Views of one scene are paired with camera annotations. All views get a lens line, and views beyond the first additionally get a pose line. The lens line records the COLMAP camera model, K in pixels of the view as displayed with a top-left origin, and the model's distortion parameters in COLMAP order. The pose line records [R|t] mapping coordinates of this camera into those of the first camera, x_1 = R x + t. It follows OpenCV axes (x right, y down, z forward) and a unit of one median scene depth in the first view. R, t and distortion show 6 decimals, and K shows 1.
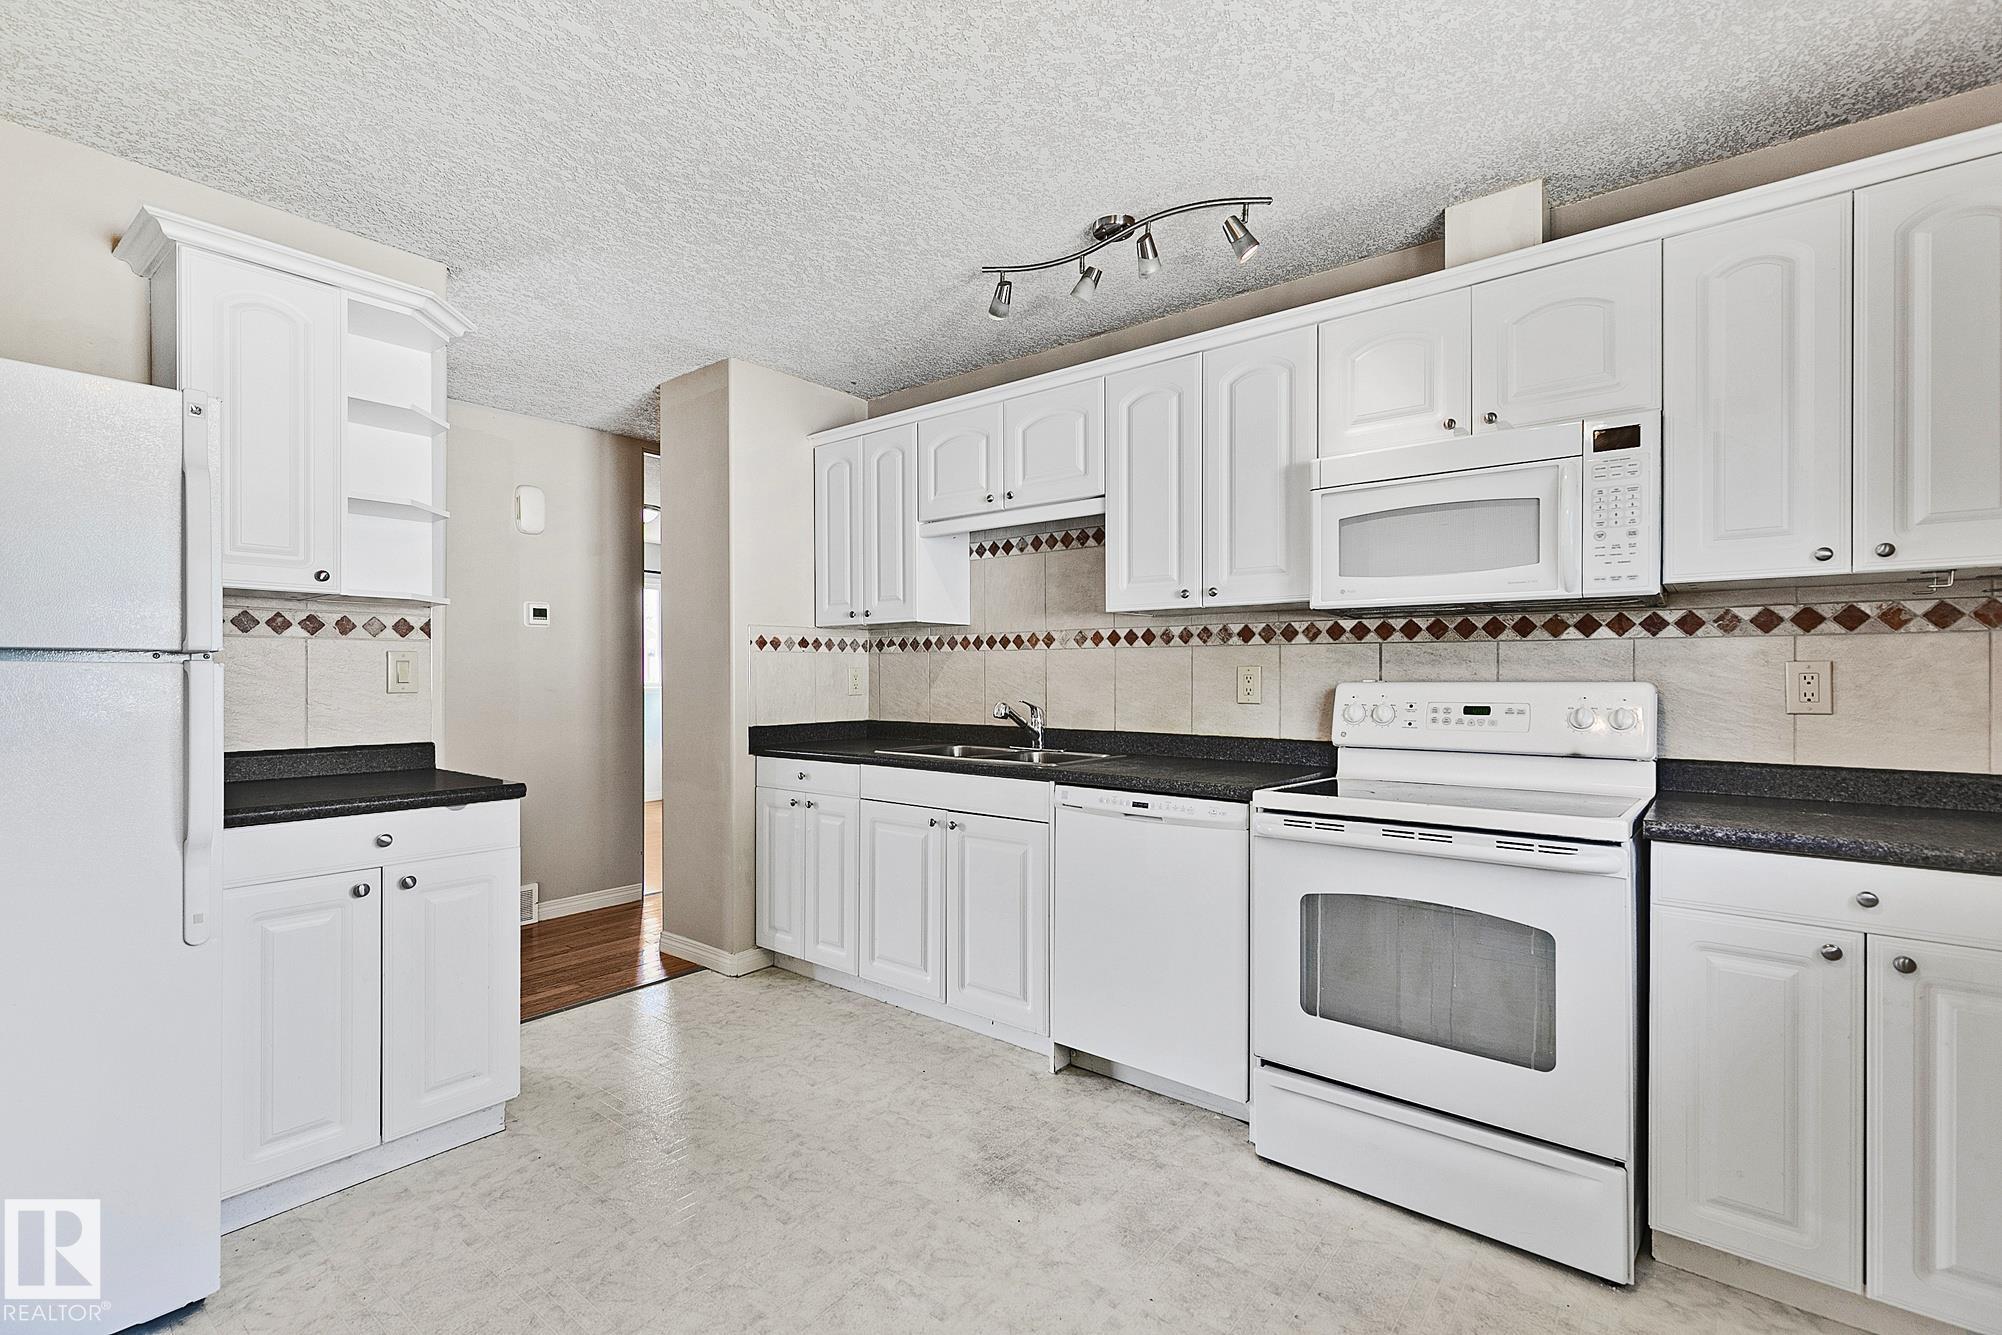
lens RADIAL K [[893.6, 0, 993.1], [0, 893.6, 672.6], [0, 0, 1]] dist [0.008566, -0.000641]
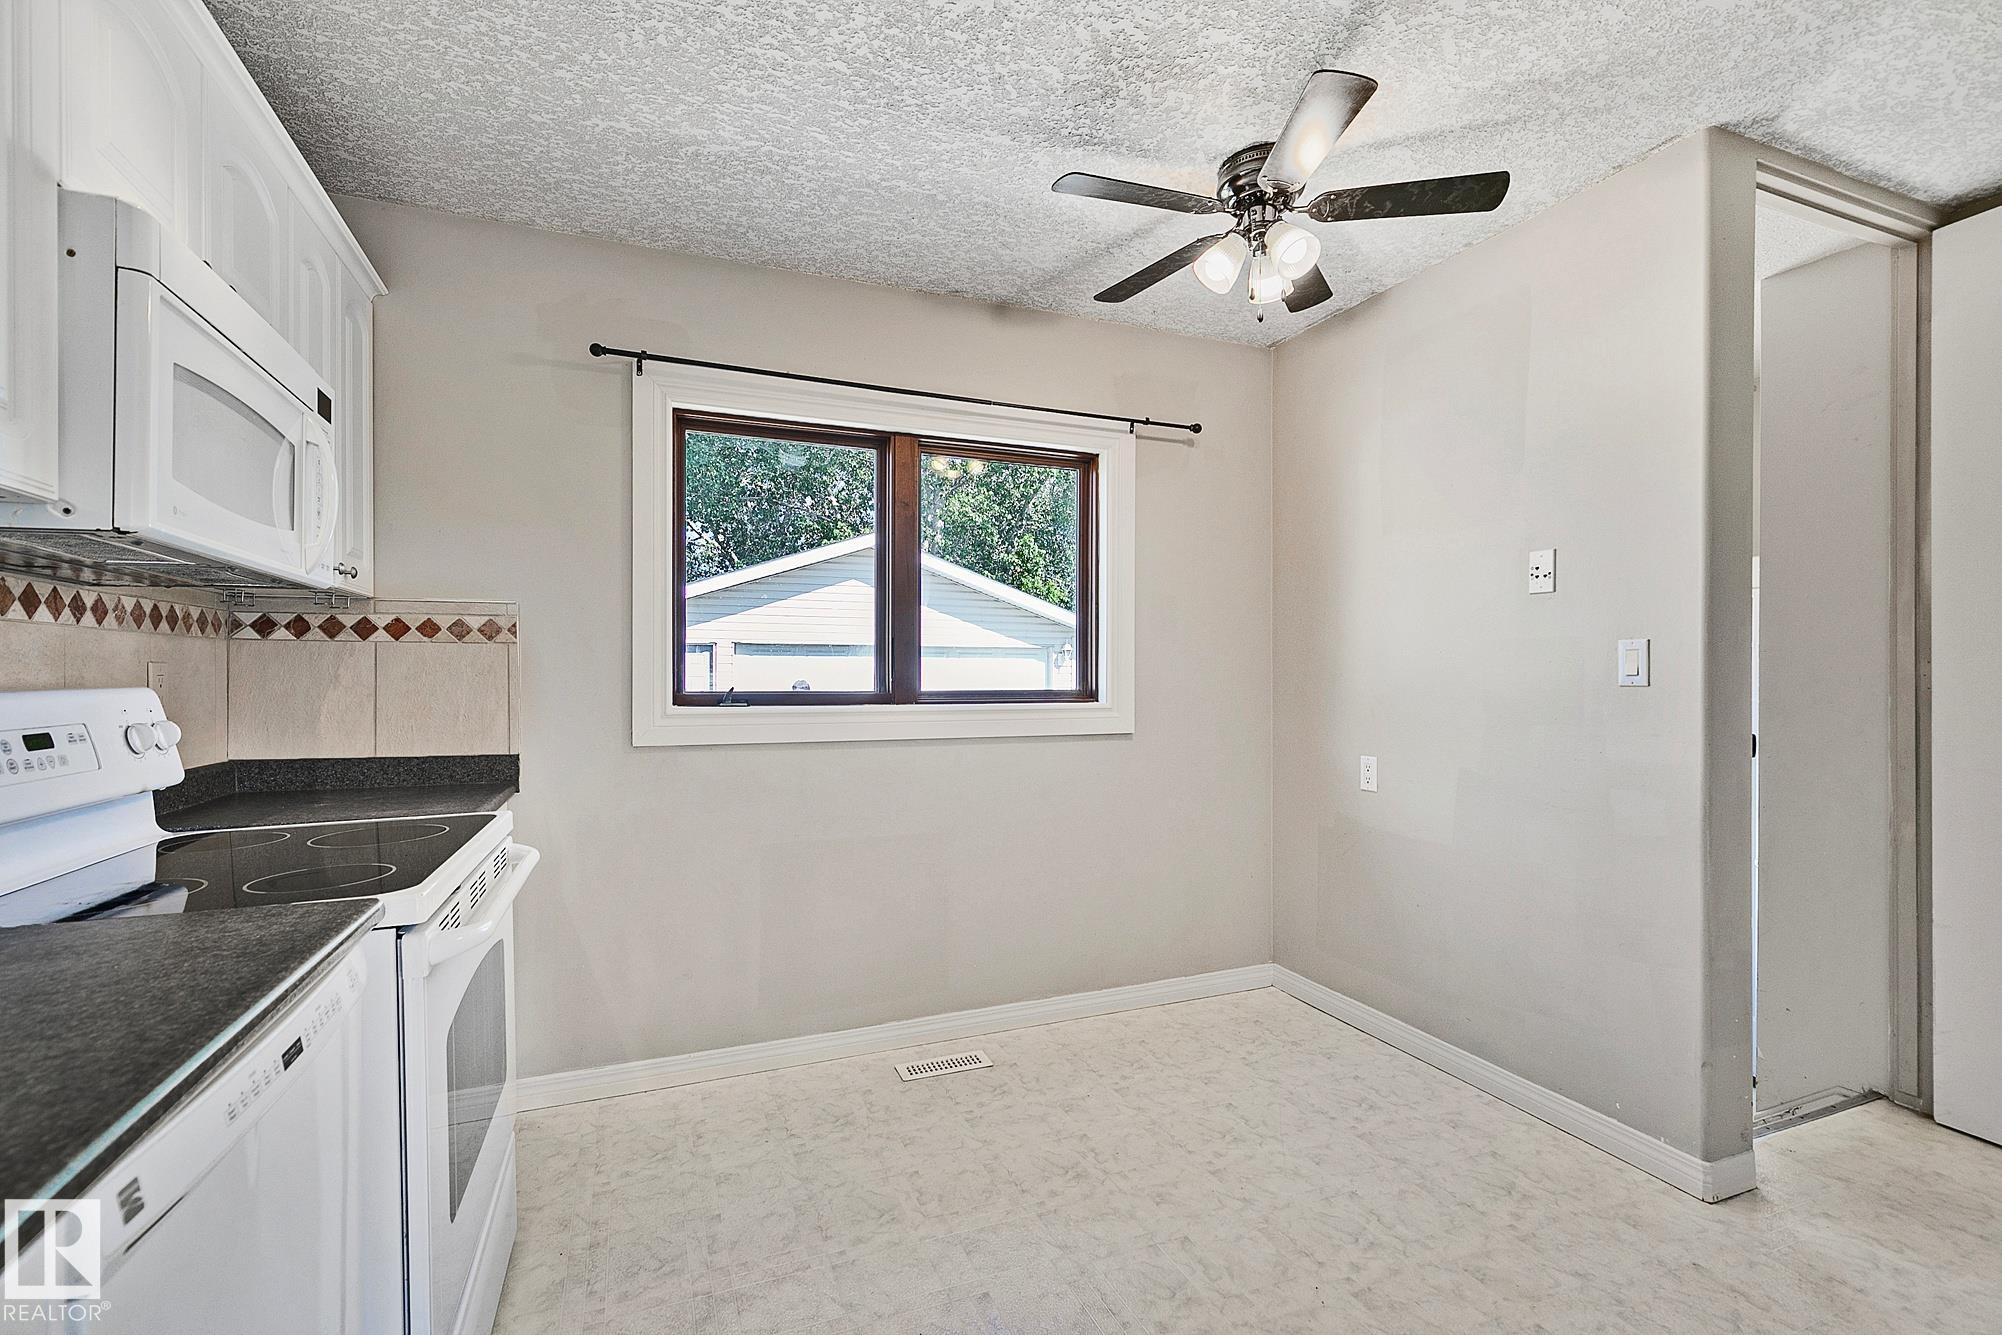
lens RADIAL K [[893.6, 0, 997.3], [0, 893.6, 675.7], [0, 0, 1]] dist [0.008566, -0.000641]
pose [[-0.874611, 0.000292, 0.484825, -0.227131], [-0.000757, 0.999998, -0.001968, 0.001933], [-0.484824, -0.002088, -0.874609, 1.094567]]
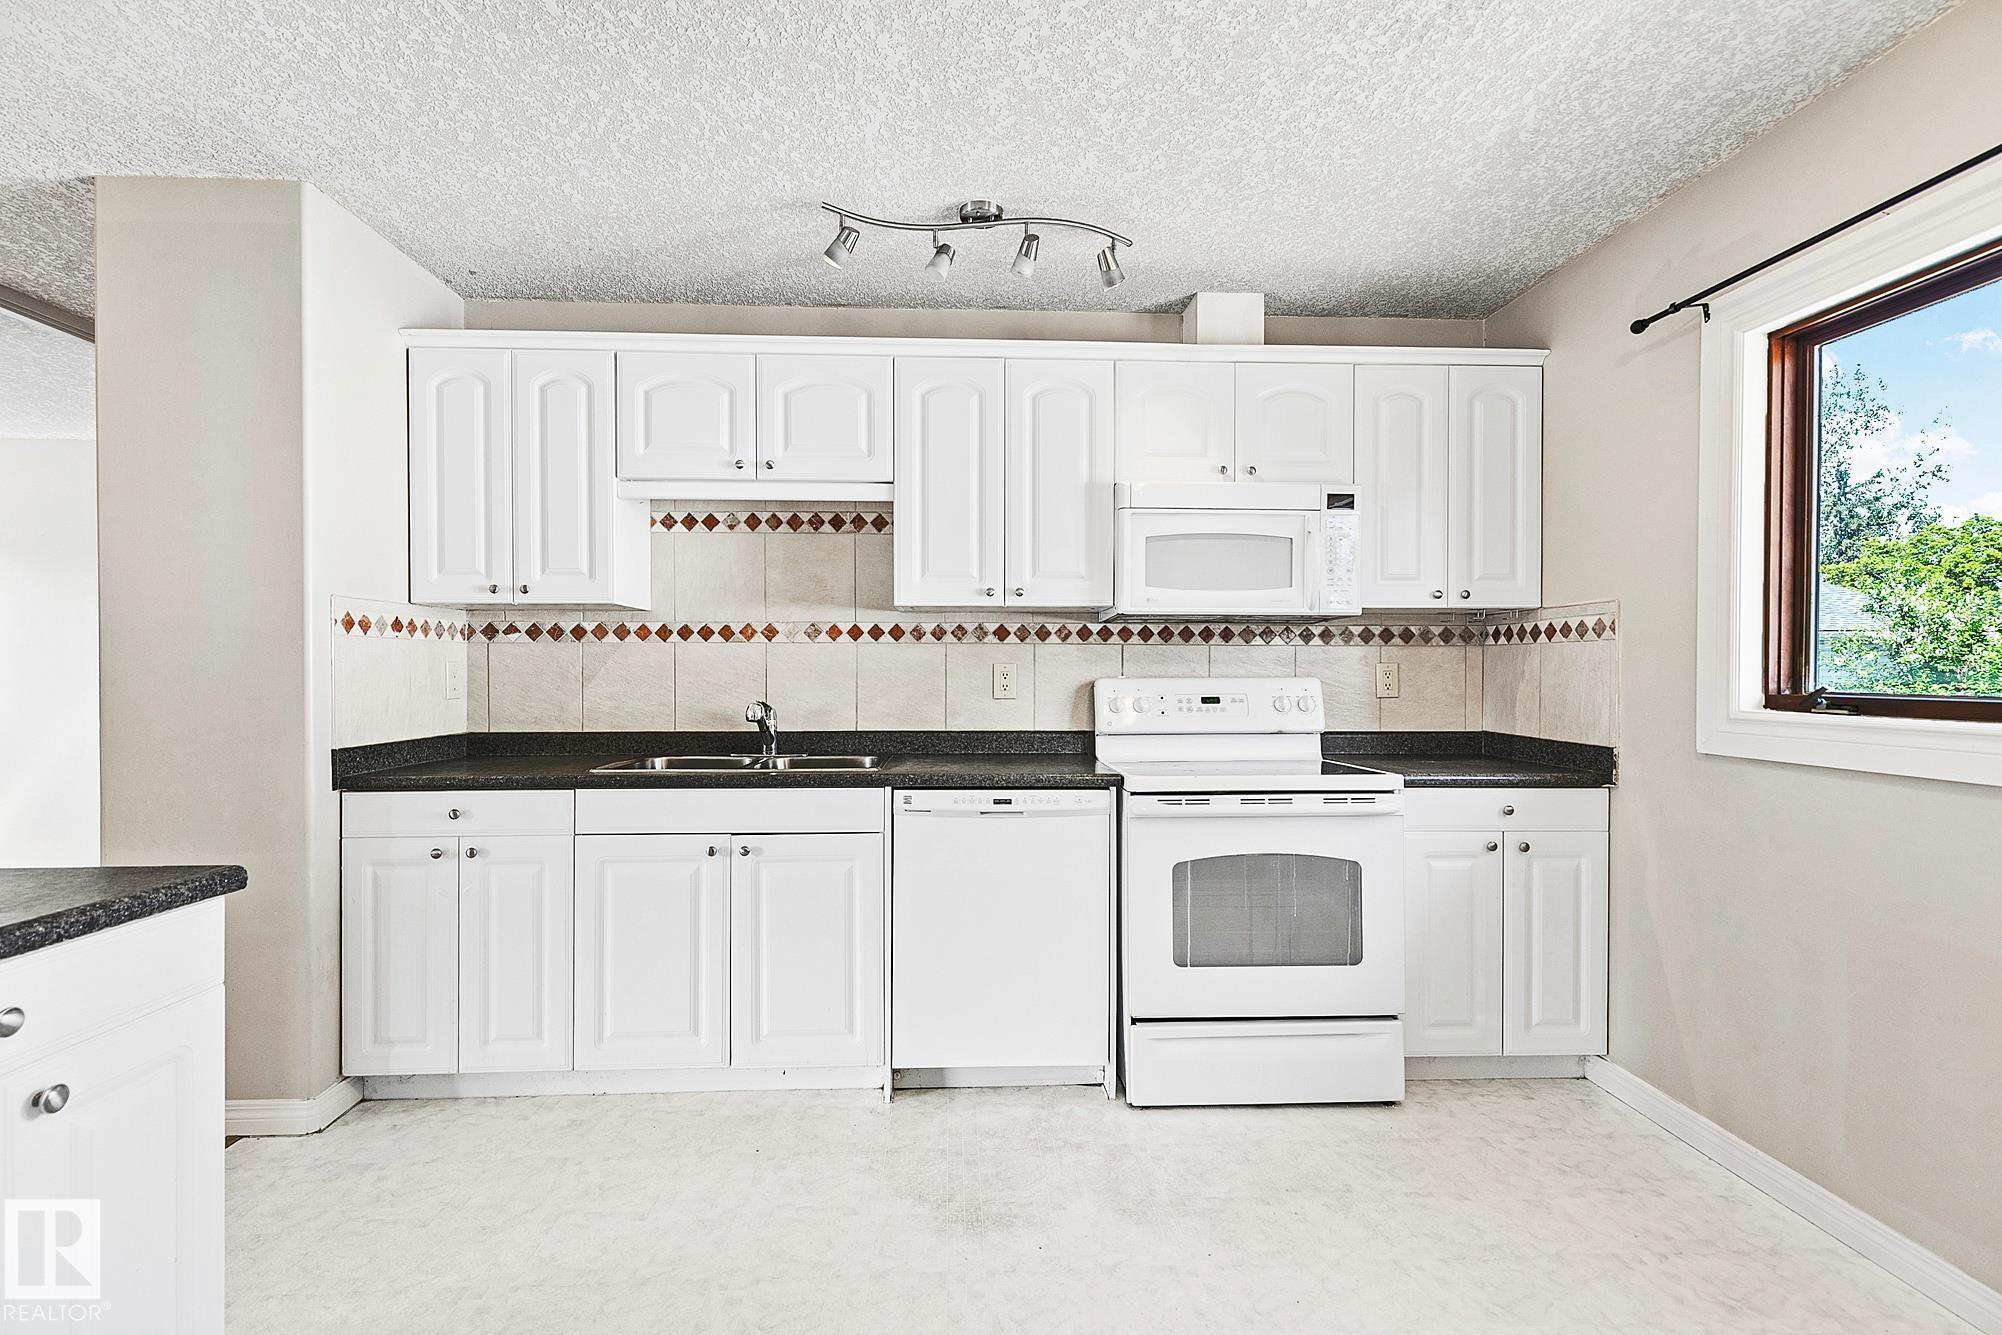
lens RADIAL K [[893.6, 0, 992.3], [0, 893.6, 673.0], [0, 0, 1]] dist [0.008566, -0.000641]
pose [[0.748437, 0.000529, 0.663205, -0.473126], [-0.002519, 0.999995, 0.002046, 0.002239], [-0.663201, -0.003202, 0.748435, 0.242528]]
